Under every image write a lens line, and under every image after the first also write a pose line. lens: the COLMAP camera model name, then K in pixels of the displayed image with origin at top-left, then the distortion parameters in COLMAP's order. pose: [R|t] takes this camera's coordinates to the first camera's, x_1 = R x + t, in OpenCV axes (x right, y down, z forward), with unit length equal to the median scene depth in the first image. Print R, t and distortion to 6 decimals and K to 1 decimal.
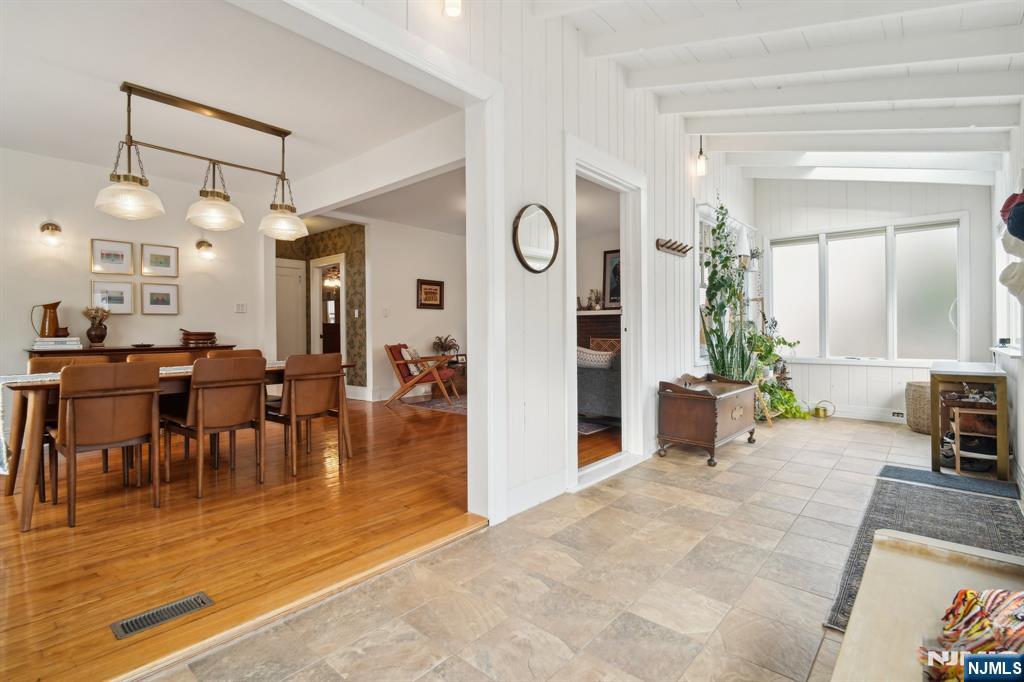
lens RADIAL K [[491.8, 0, 511.8], [0, 491.8, 334.3], [0, 0, 1]] dist [0.006001, 0.000132]
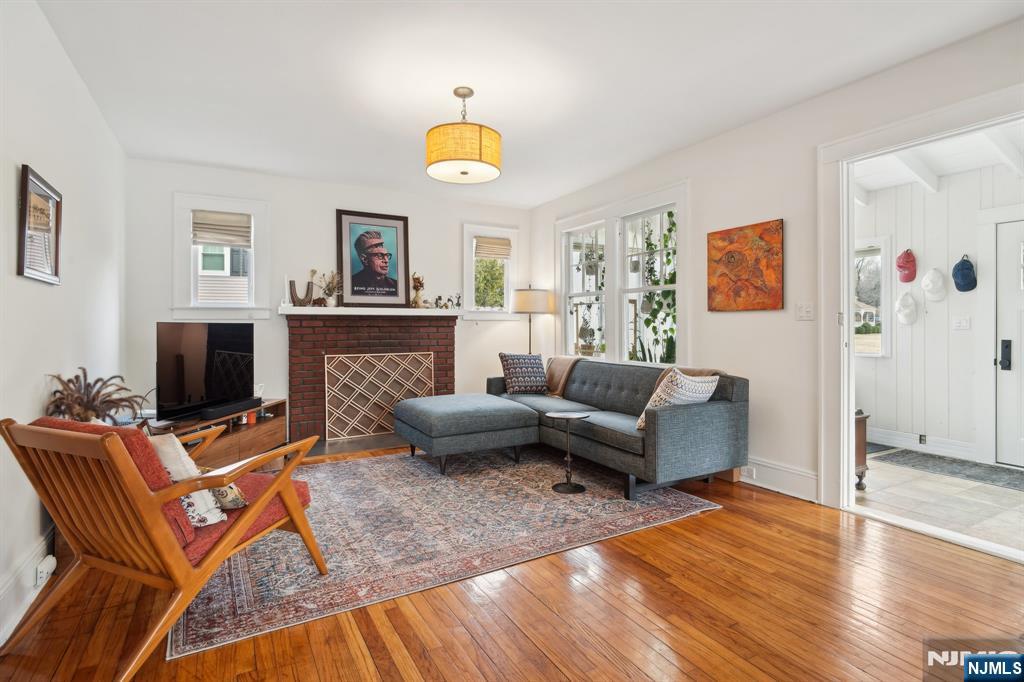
lens RADIAL K [[491.8, 0, 510.8], [0, 491.8, 340.7], [0, 0, 1]] dist [0.006001, 0.000132]
pose [[0.326231, -0.014851, 0.945173, -0.317295], [0.007983, 0.999884, 0.012955, -0.013566], [-0.945256, 0.003319, 0.326312, 0.602878]]
